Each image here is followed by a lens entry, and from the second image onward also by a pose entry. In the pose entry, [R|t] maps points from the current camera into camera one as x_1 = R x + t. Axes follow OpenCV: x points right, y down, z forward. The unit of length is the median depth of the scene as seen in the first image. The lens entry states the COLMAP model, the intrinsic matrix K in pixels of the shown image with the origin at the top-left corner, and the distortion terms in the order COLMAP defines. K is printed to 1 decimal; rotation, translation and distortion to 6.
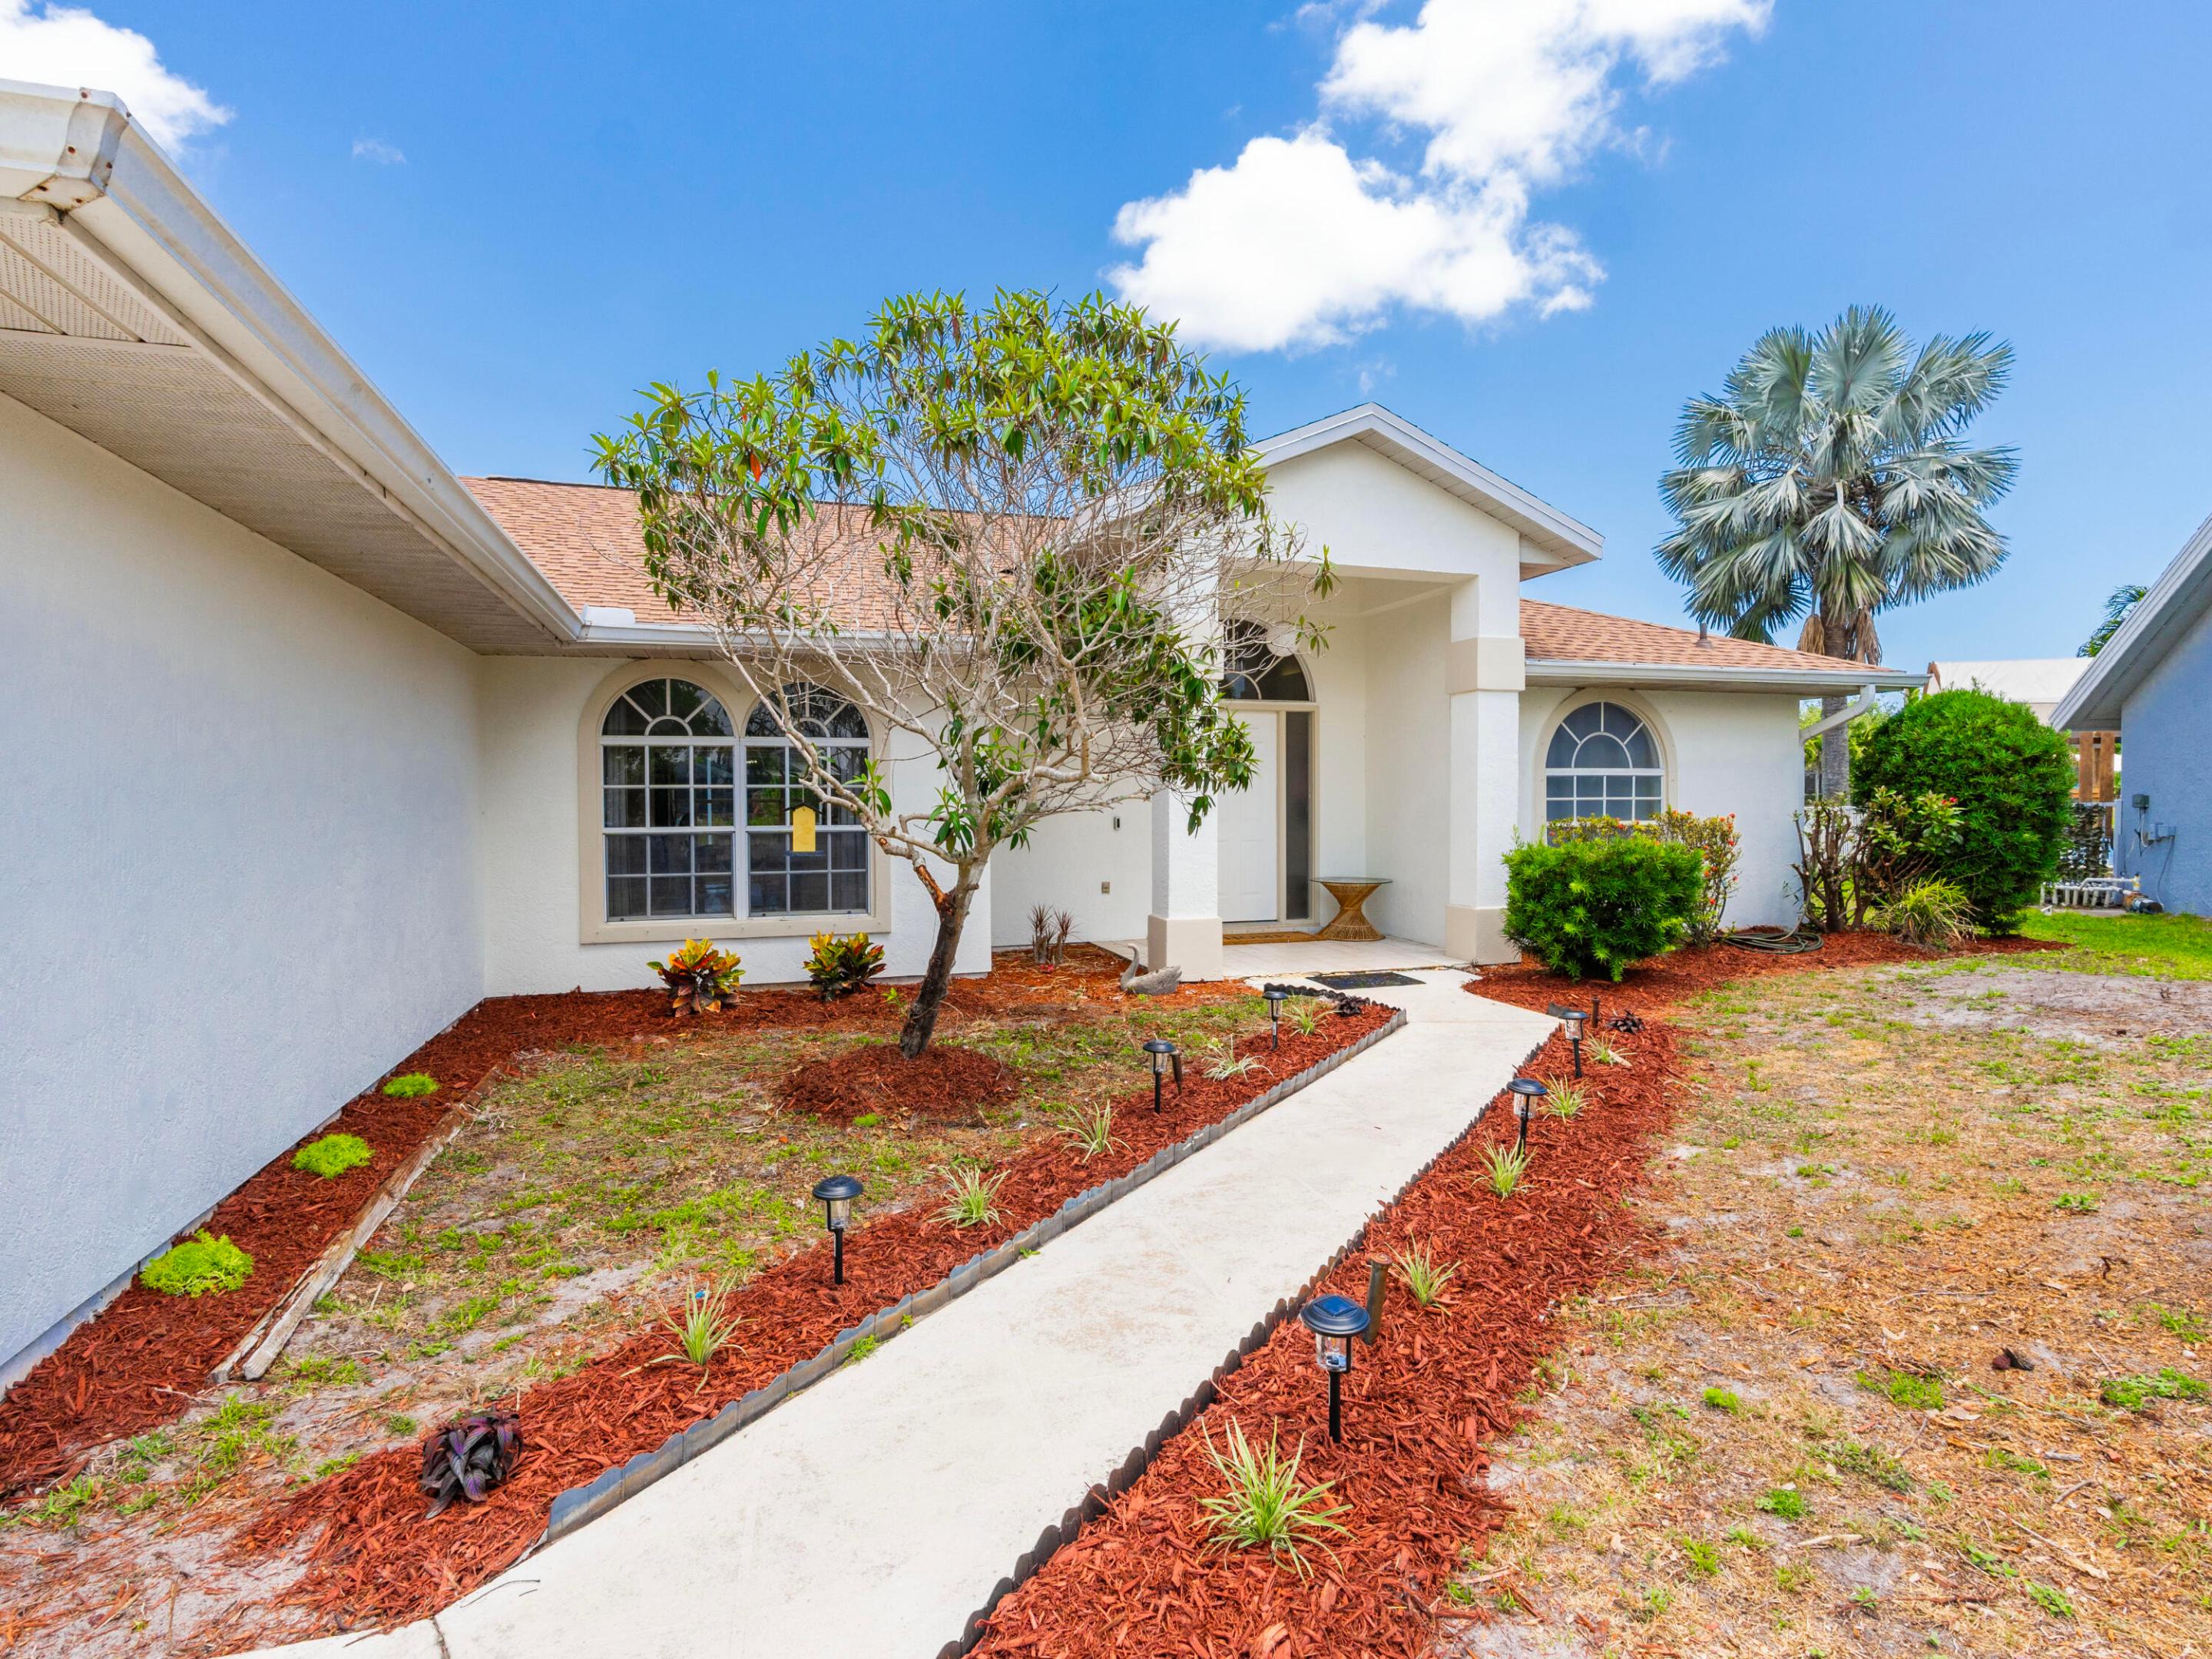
lens RADIAL K [[1154.6, 0, 1112.2], [0, 1154.6, 839.0], [0, 0, 1]] dist [-0.004483, 0.002482]
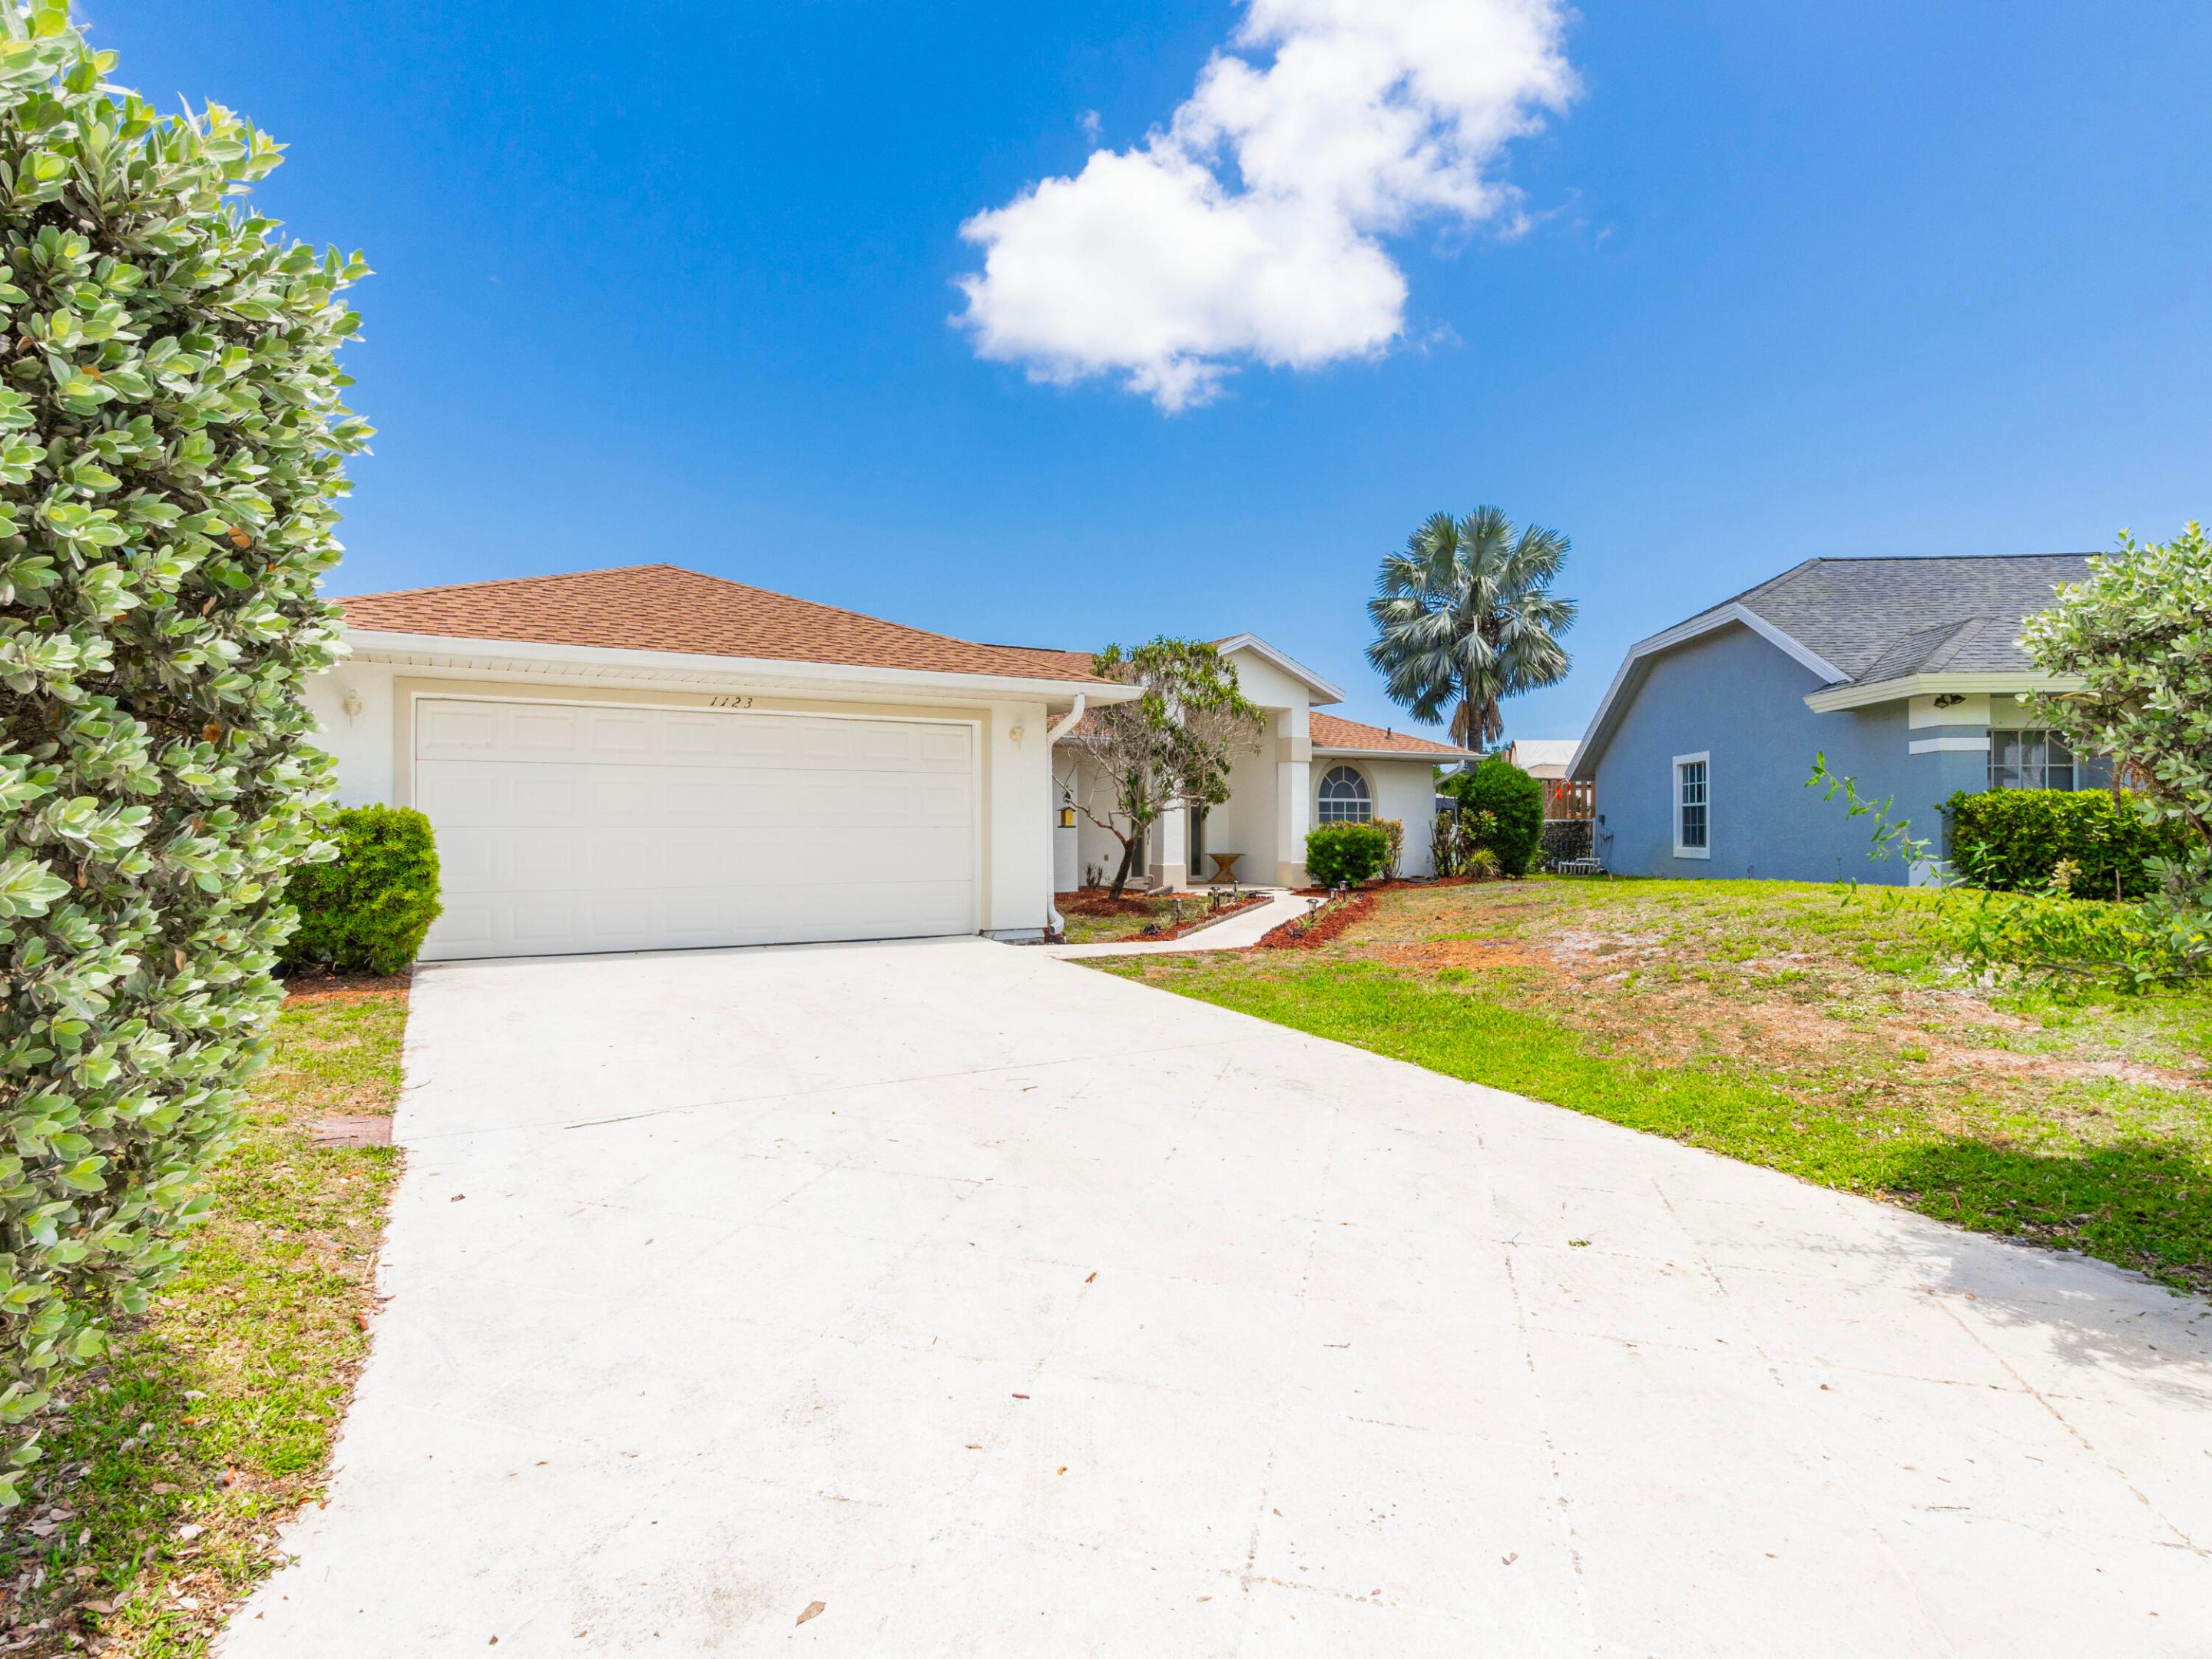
lens RADIAL K [[1154.6, 0, 1105.2], [0, 1154.6, 826.6], [0, 0, 1]] dist [-0.004483, 0.002482]
pose [[0.976614, 0.004015, 0.214962, -0.413867], [0.003767, 0.999353, -0.035780, 0.058539], [-0.214966, 0.035753, 0.975967, -0.874862]]
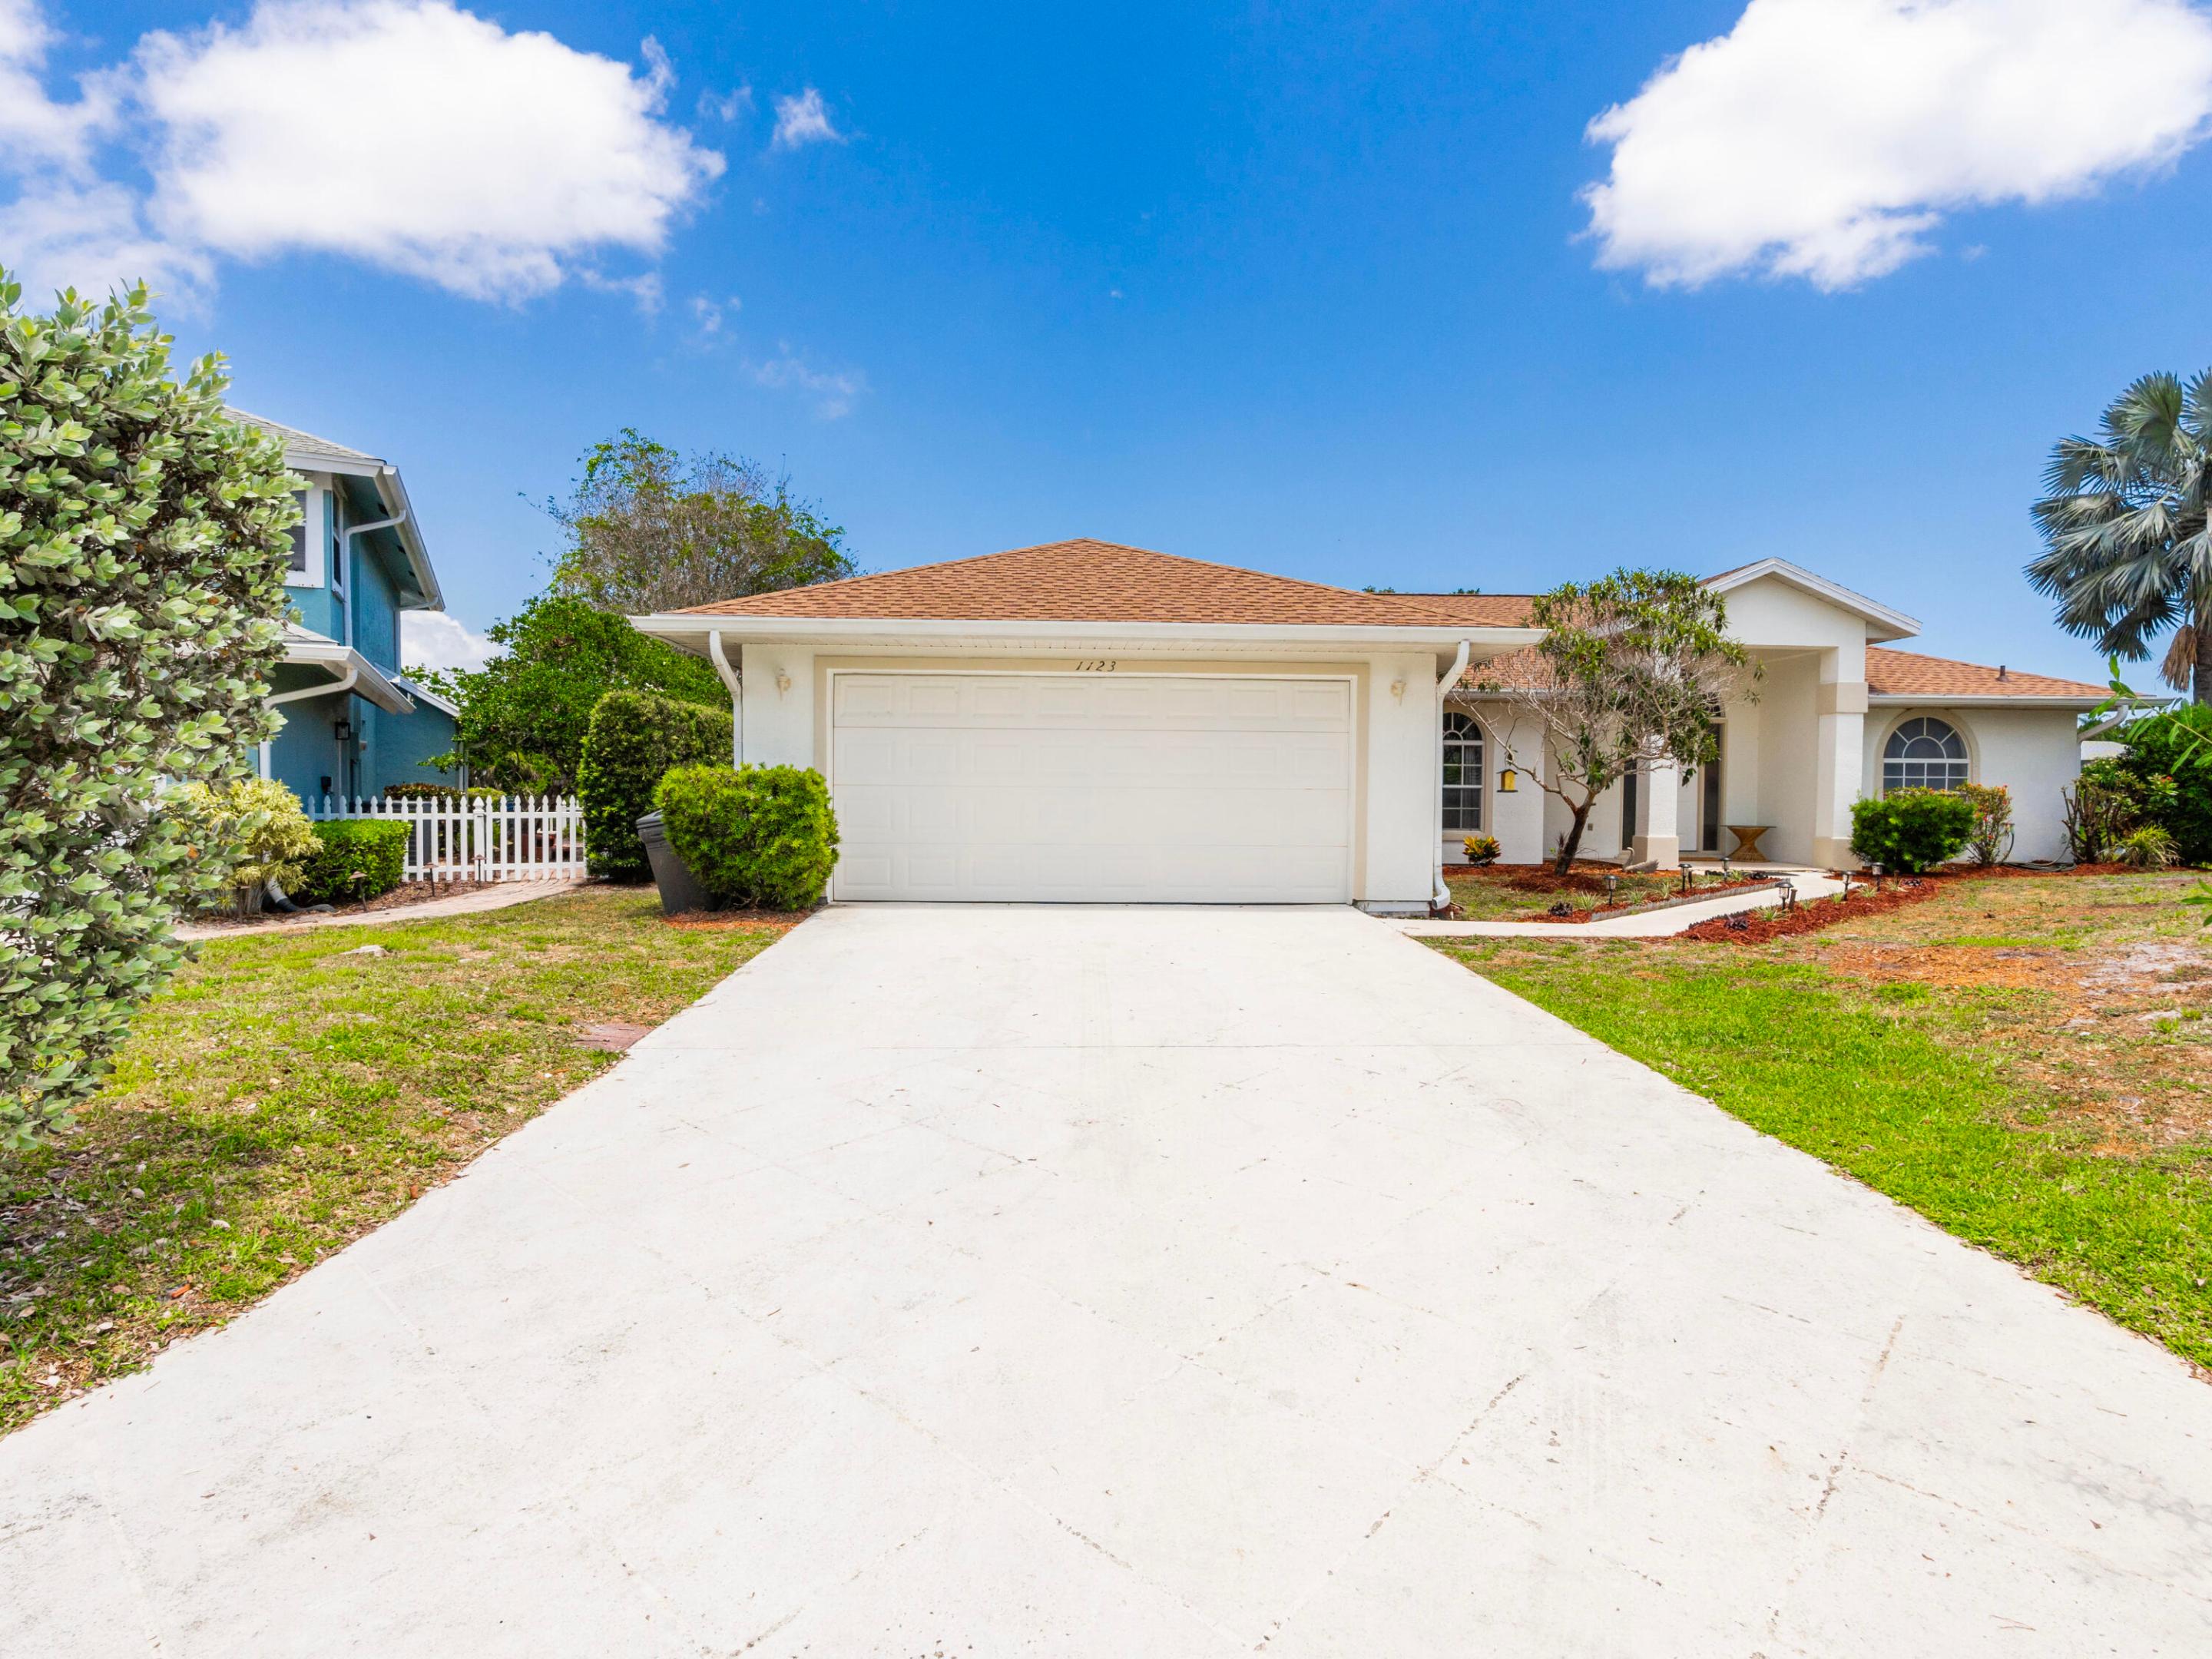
lens RADIAL K [[1154.6, 0, 1098.4], [0, 1154.6, 819.9], [0, 0, 1]] dist [-0.004483, 0.002482]
pose [[0.962955, 0.019156, -0.268981, -0.241858], [-0.021680, 0.999744, -0.006416, 0.057671], [0.268789, 0.012010, 0.963124, -0.827280]]
